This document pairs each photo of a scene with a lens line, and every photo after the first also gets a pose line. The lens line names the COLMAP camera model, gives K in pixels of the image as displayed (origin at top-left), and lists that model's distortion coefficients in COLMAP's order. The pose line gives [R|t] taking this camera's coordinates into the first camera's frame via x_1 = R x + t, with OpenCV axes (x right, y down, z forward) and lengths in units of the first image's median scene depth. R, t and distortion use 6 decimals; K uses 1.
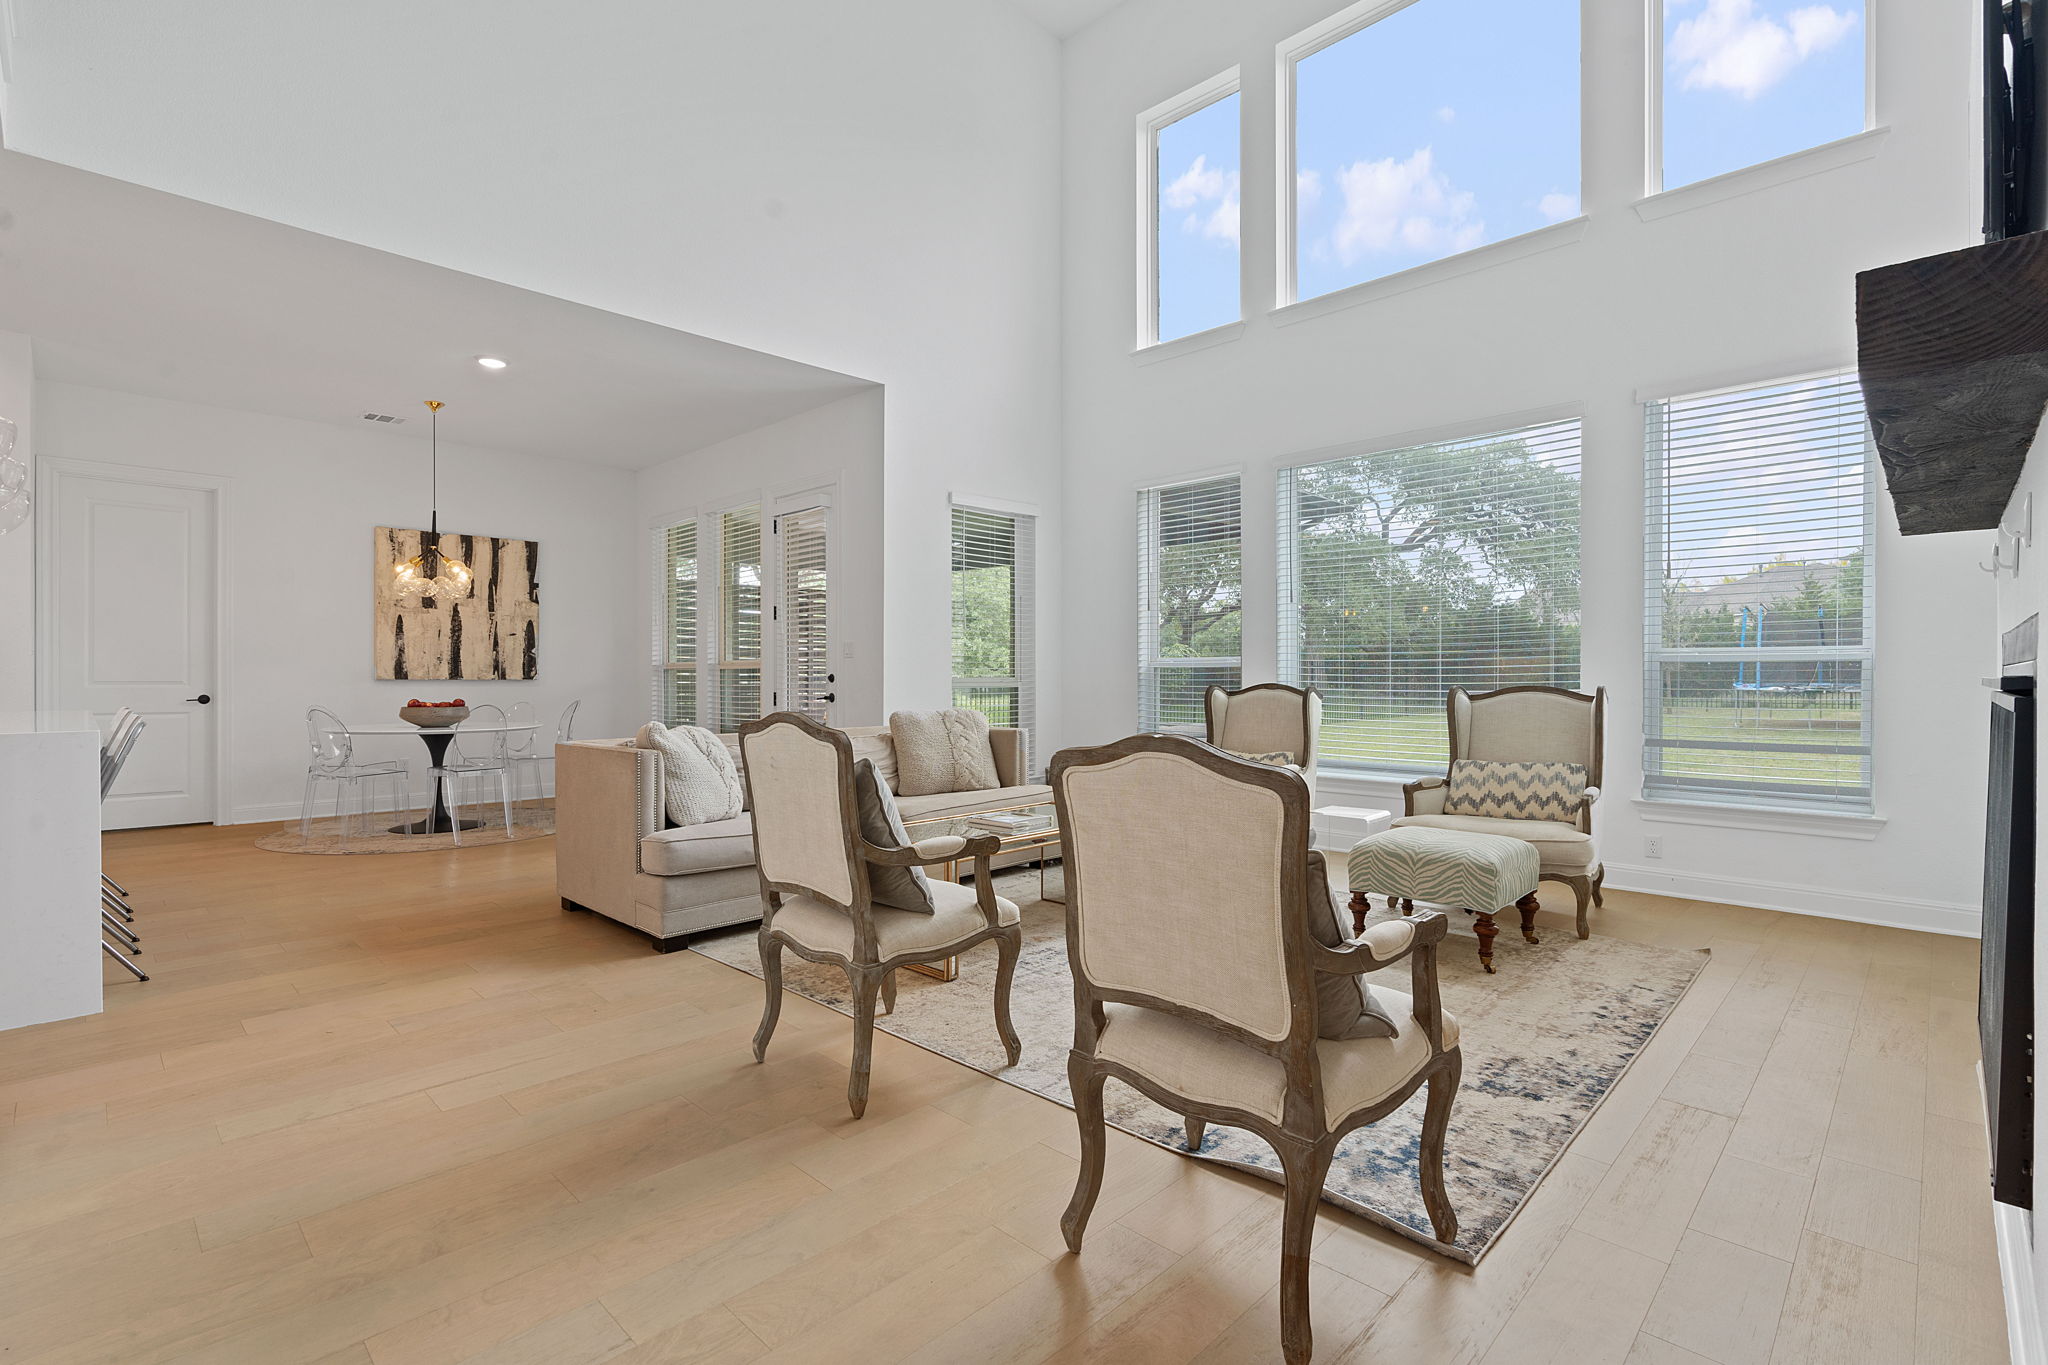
lens RADIAL K [[935.3, 0, 1015.7], [0, 935.3, 693.3], [0, 0, 1]] dist [-0.010861, 0.003152]
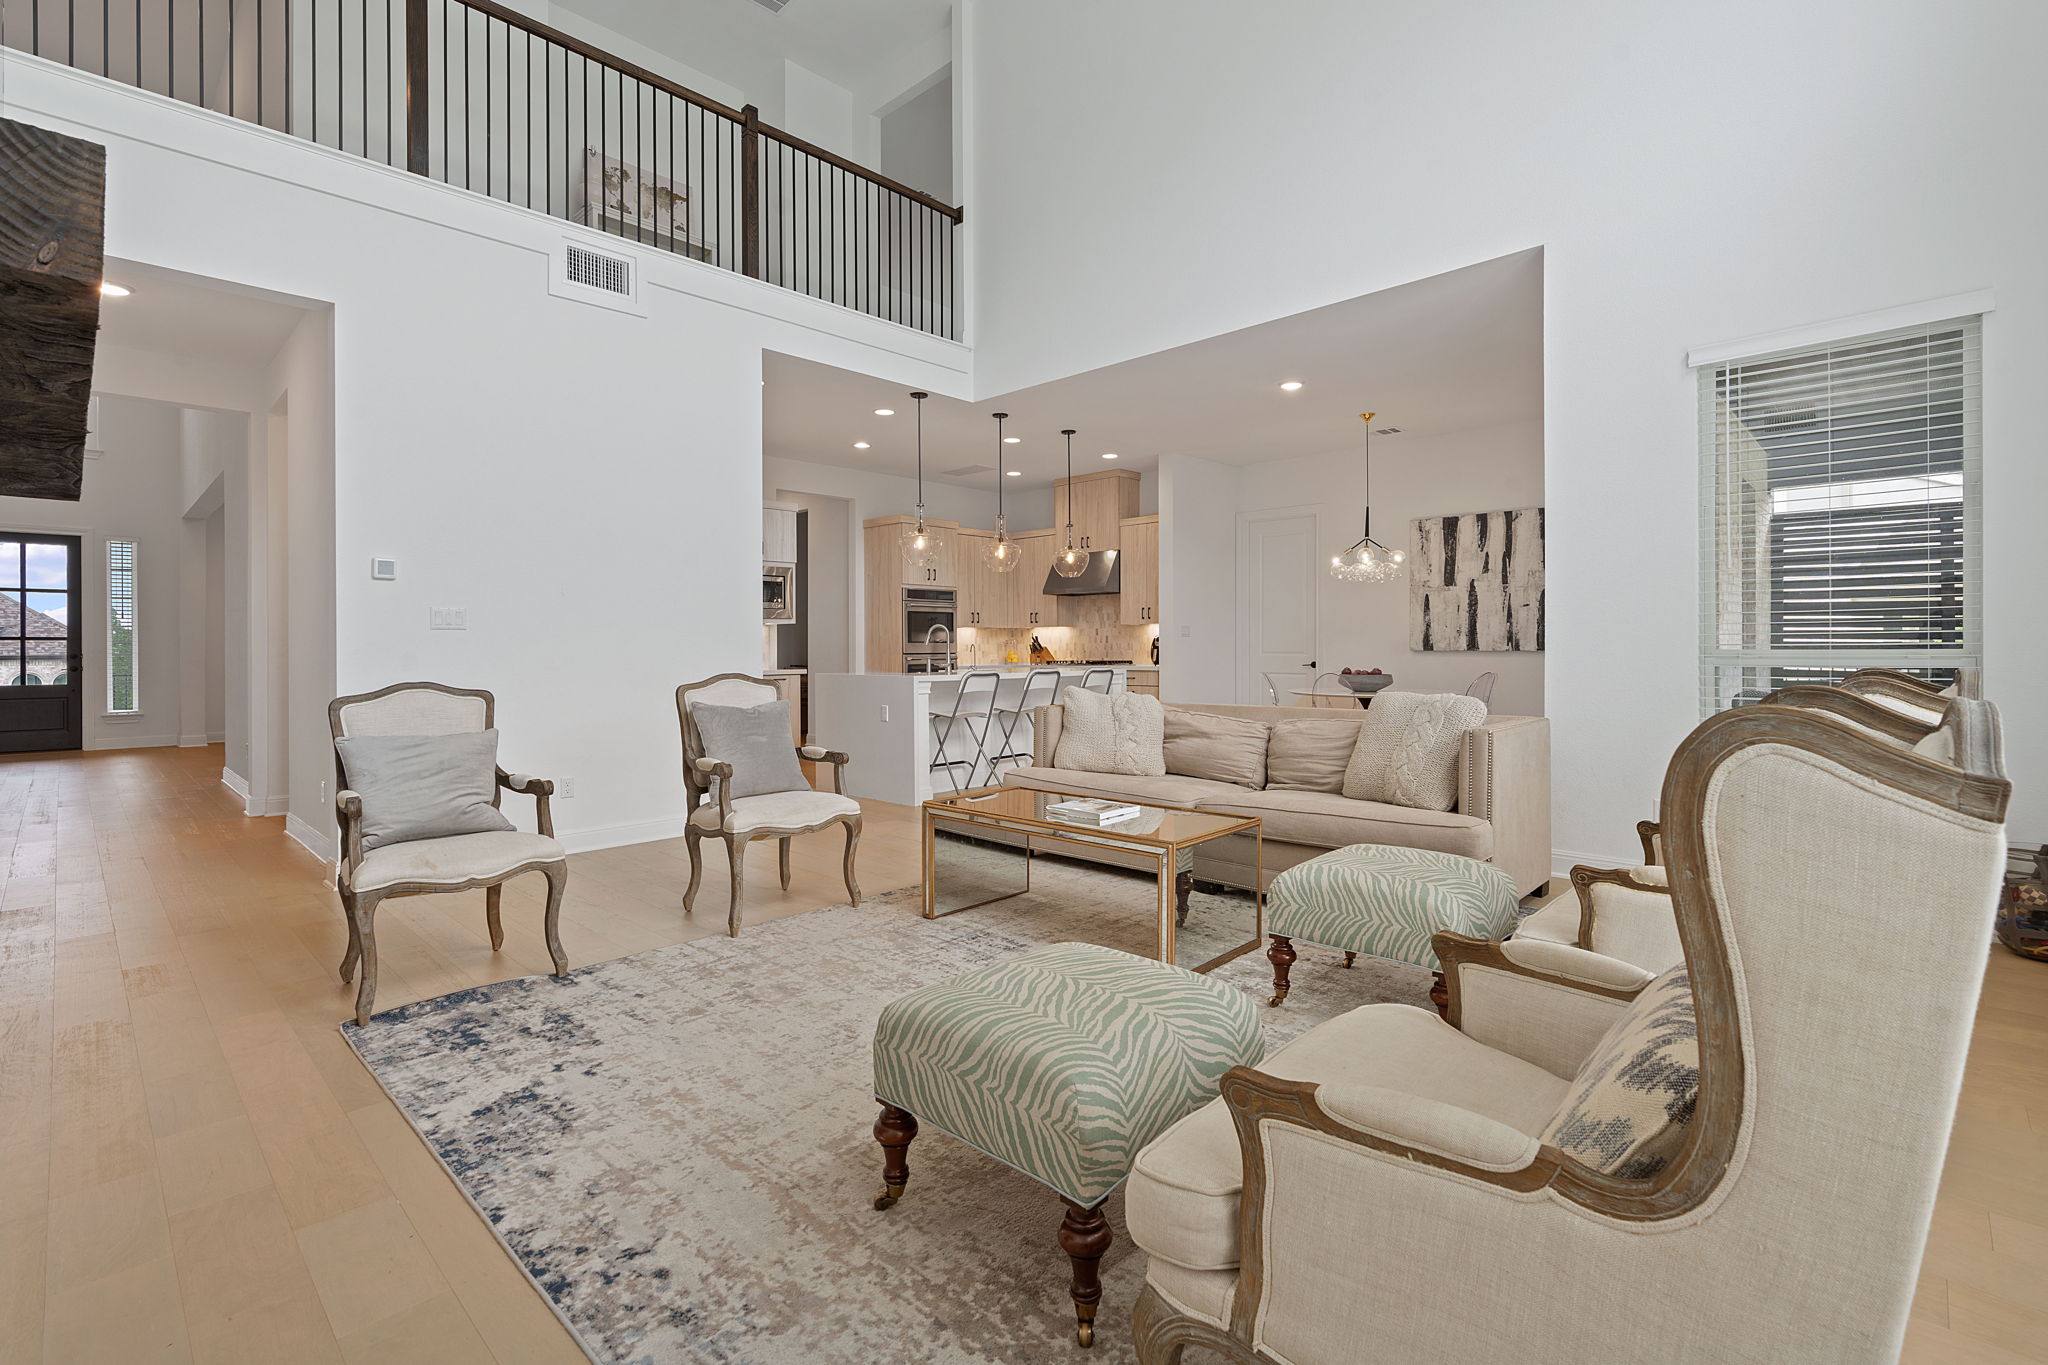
lens RADIAL K [[935.3, 0, 1022.4], [0, 935.3, 651.6], [0, 0, 1]] dist [-0.010861, 0.003152]
pose [[0.012279, 0.002529, -0.999921, 0.554332], [-0.012473, 0.999919, 0.002376, -0.011940], [0.999847, 0.012443, 0.012310, 0.567039]]
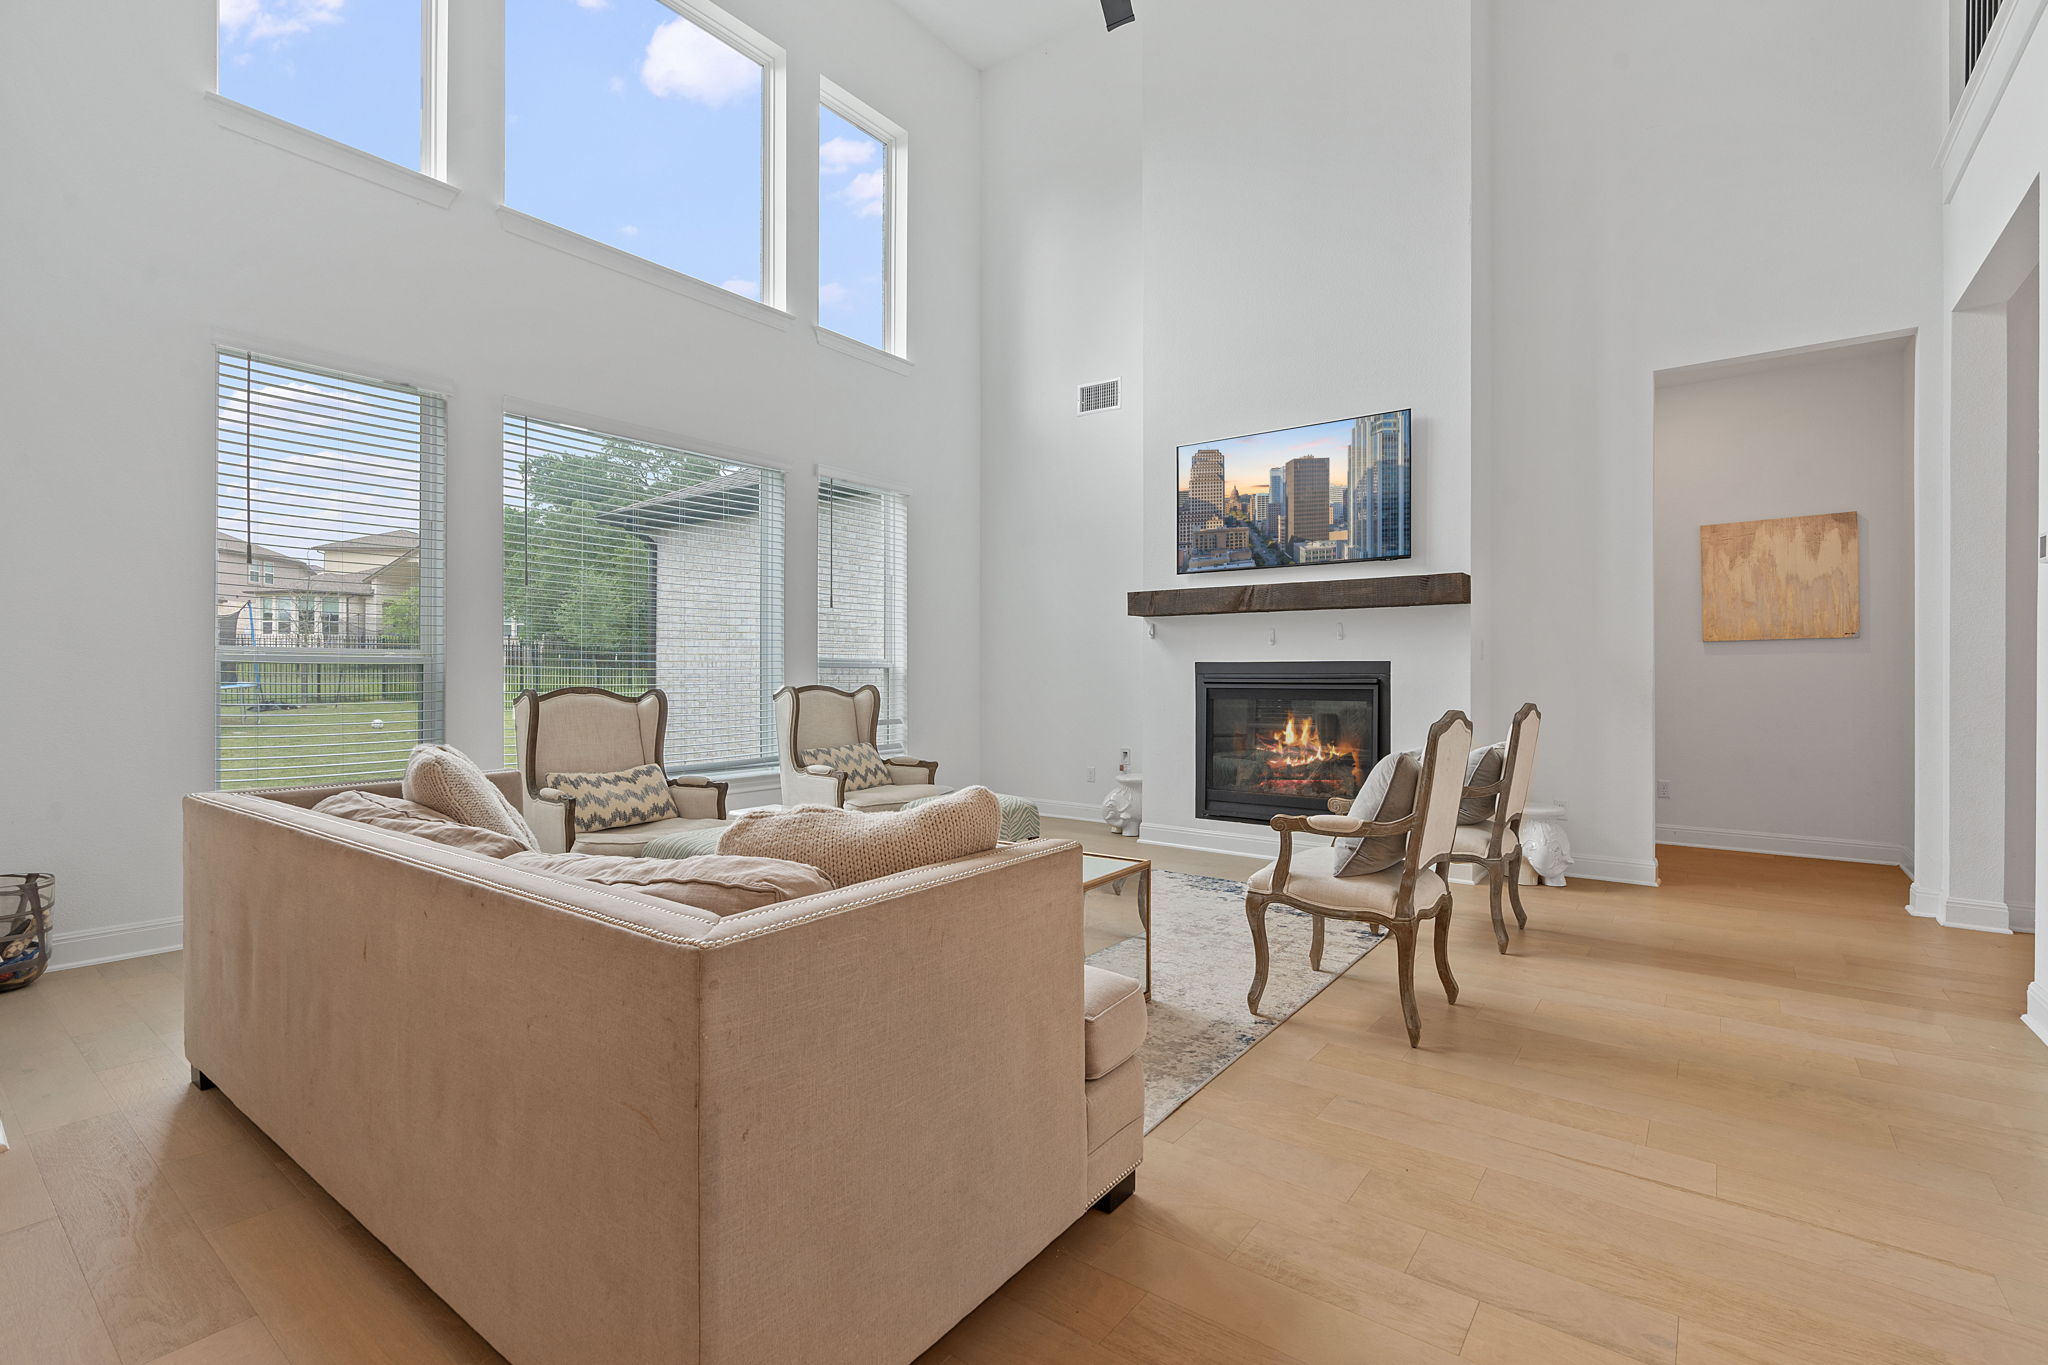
lens RADIAL K [[935.3, 0, 1017.1], [0, 935.3, 675.0], [0, 0, 1]] dist [-0.010861, 0.003152]
pose [[-0.128561, -0.000278, 0.991702, -0.515162], [0.018119, 0.999832, 0.002629, -0.014351], [-0.991536, 0.018306, -0.128534, 0.643496]]
